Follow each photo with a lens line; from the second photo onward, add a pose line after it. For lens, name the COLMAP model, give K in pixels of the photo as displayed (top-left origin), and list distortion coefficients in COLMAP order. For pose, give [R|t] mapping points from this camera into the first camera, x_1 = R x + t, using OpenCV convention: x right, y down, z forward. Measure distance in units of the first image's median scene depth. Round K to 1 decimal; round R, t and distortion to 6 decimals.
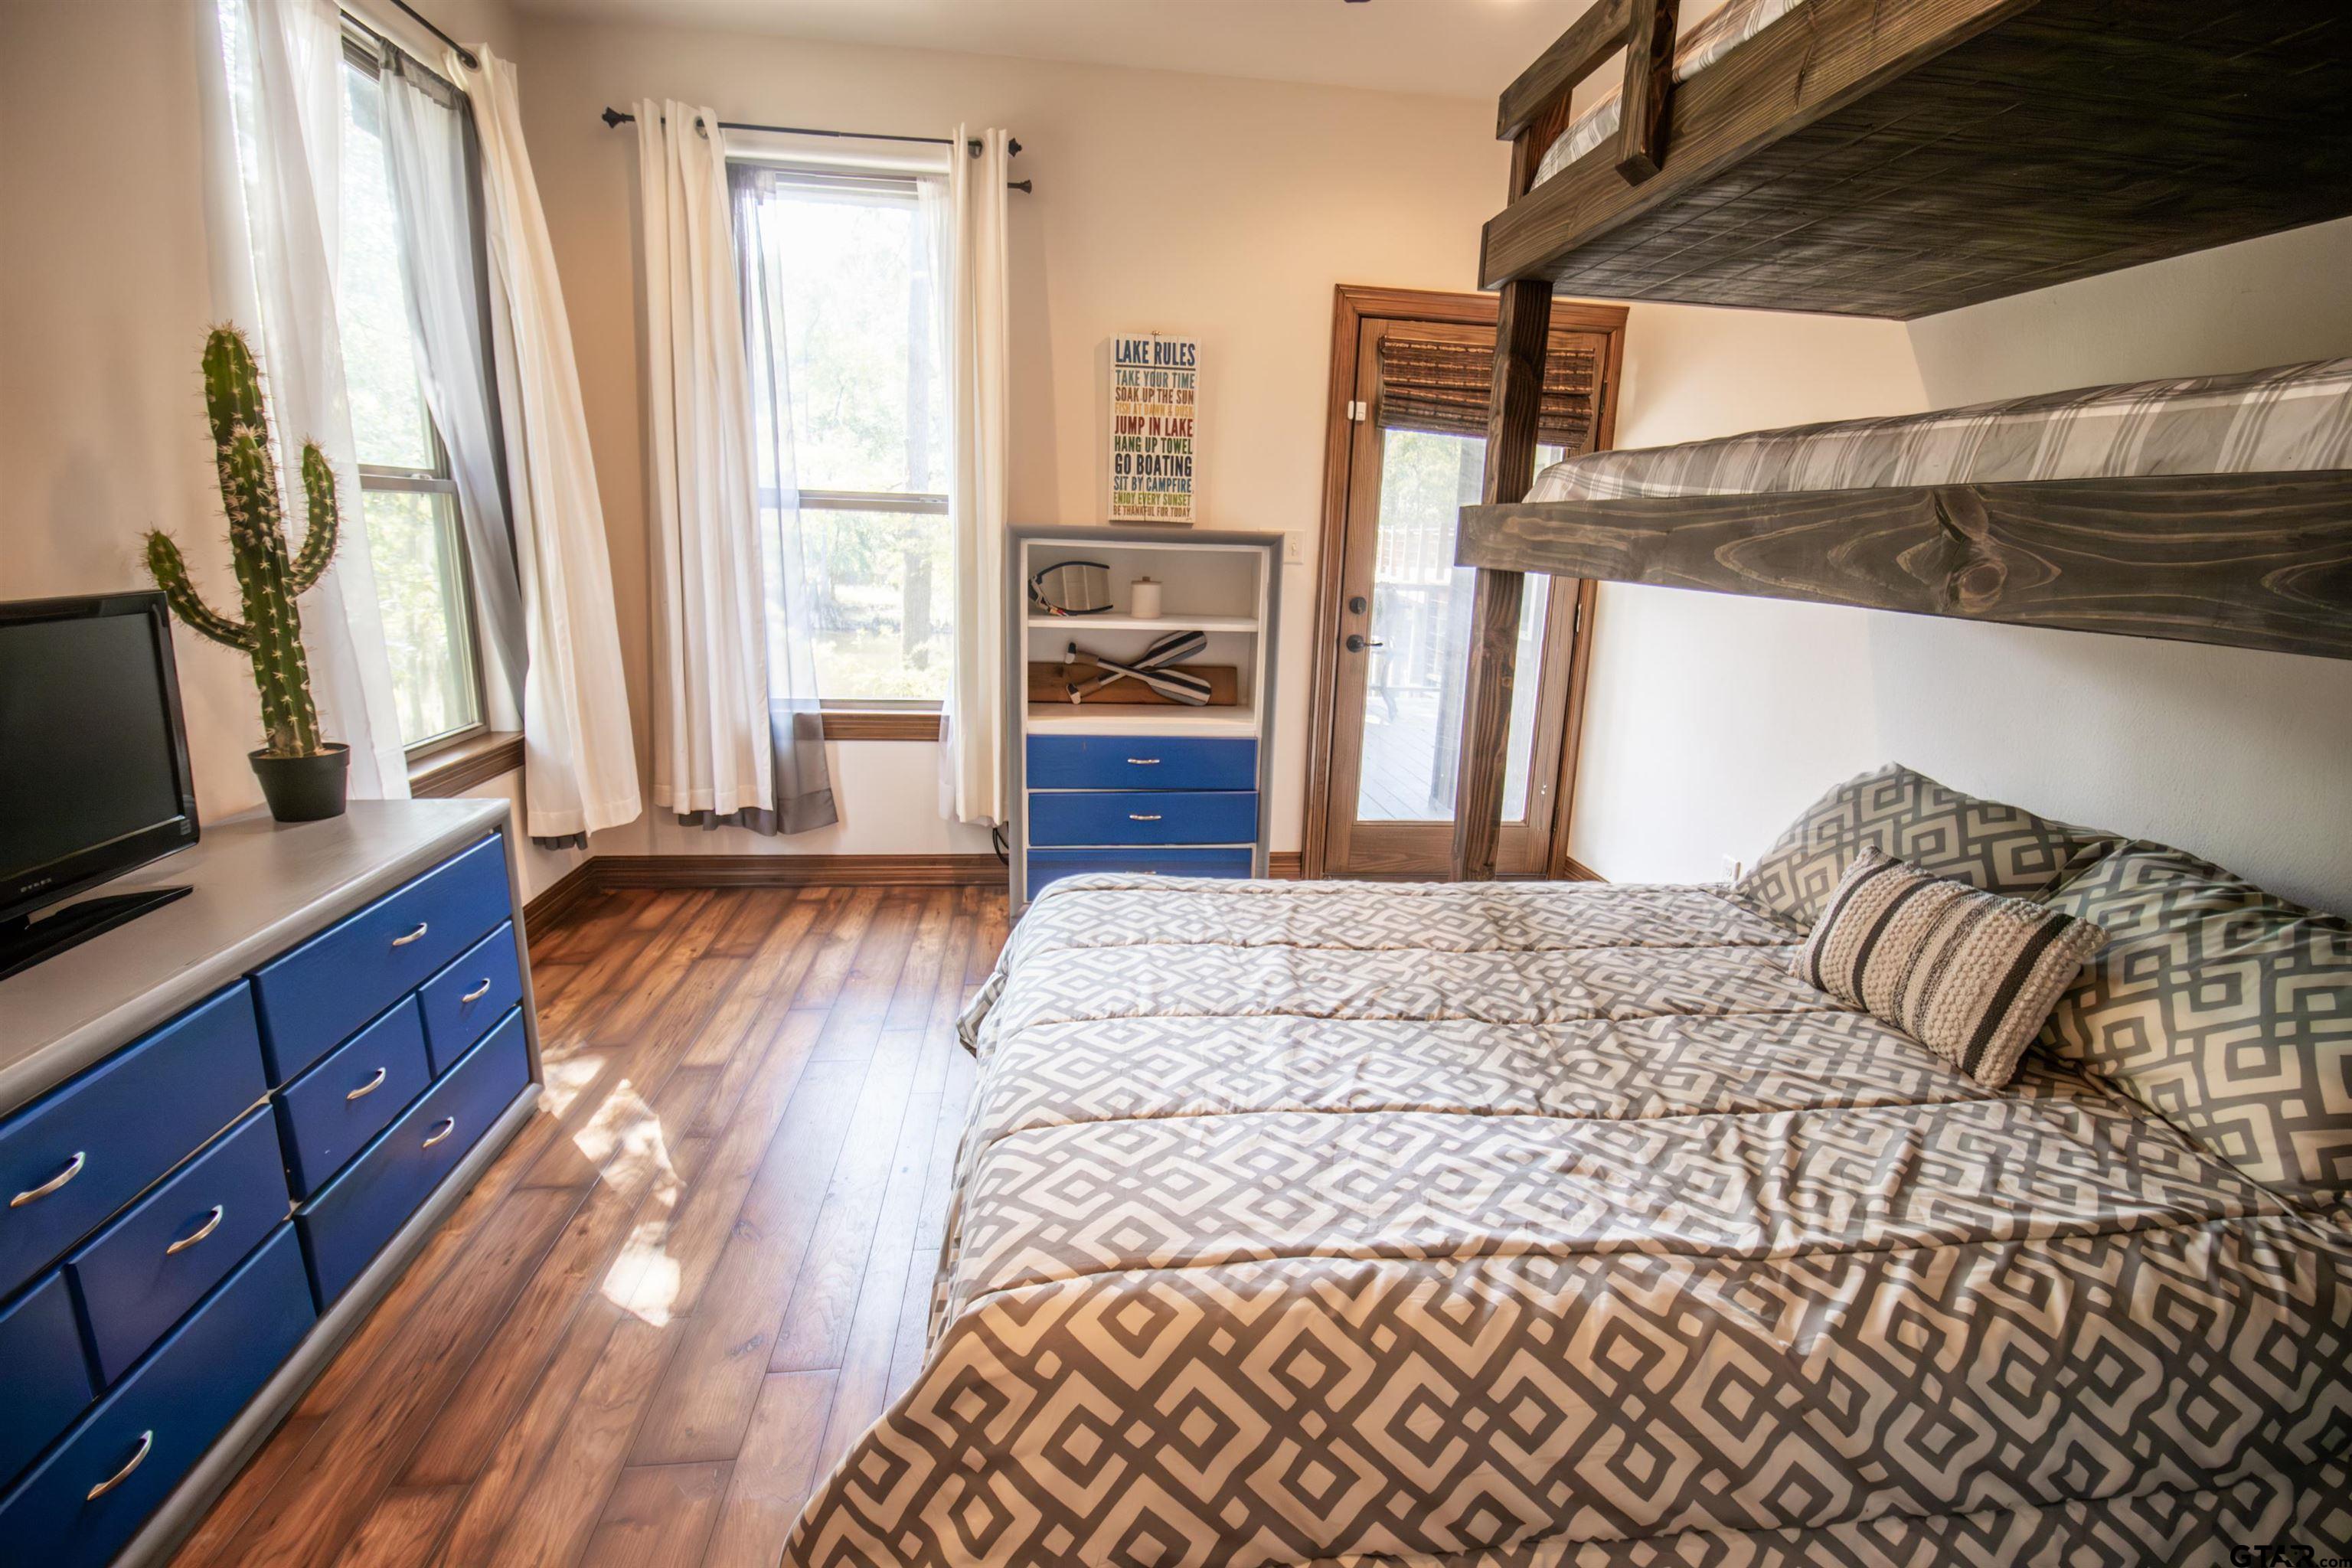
lens RADIAL K [[1095.5, 0, 1197.3], [0, 1095.5, 795.0], [0, 0, 1]] dist [-0.003095, -0.010887]
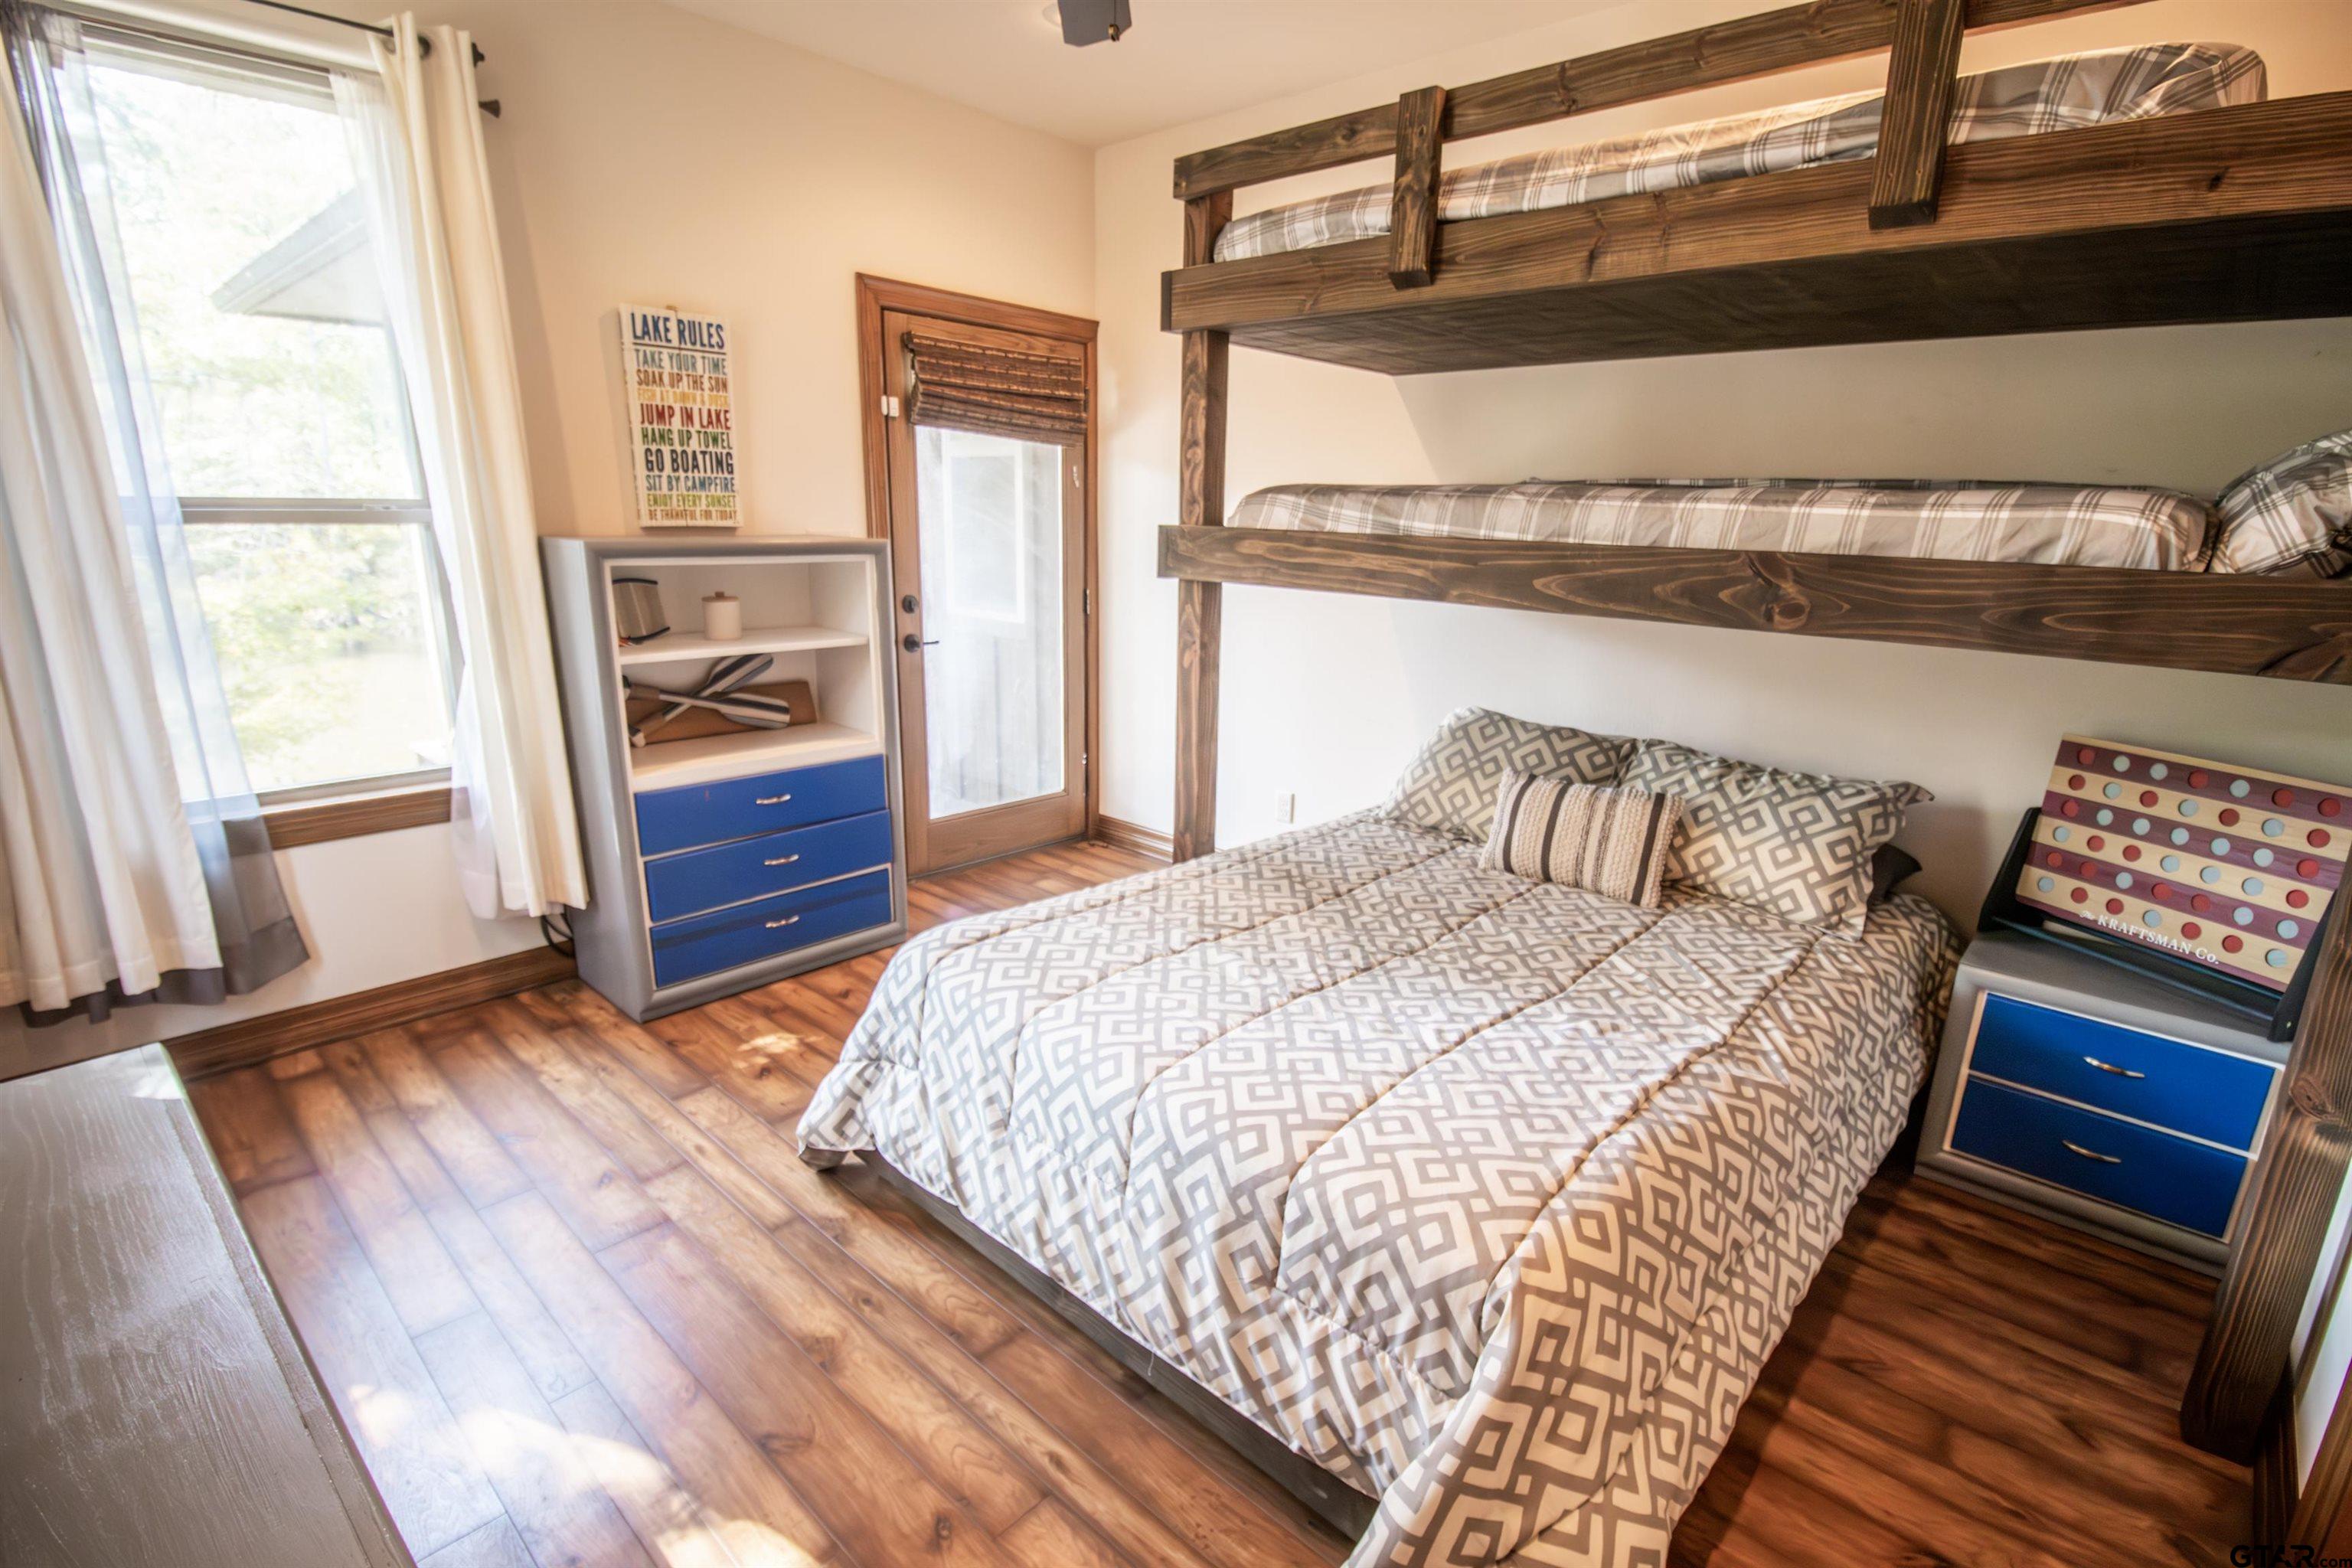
lens RADIAL K [[1095.5, 0, 1200.1], [0, 1095.5, 798.8], [0, 0, 1]] dist [-0.003095, -0.010887]
pose [[0.761701, -0.179552, 0.622554, -0.545823], [0.151002, 0.983572, 0.098921, -0.107816], [-0.630088, 0.018659, 0.776300, 0.132630]]
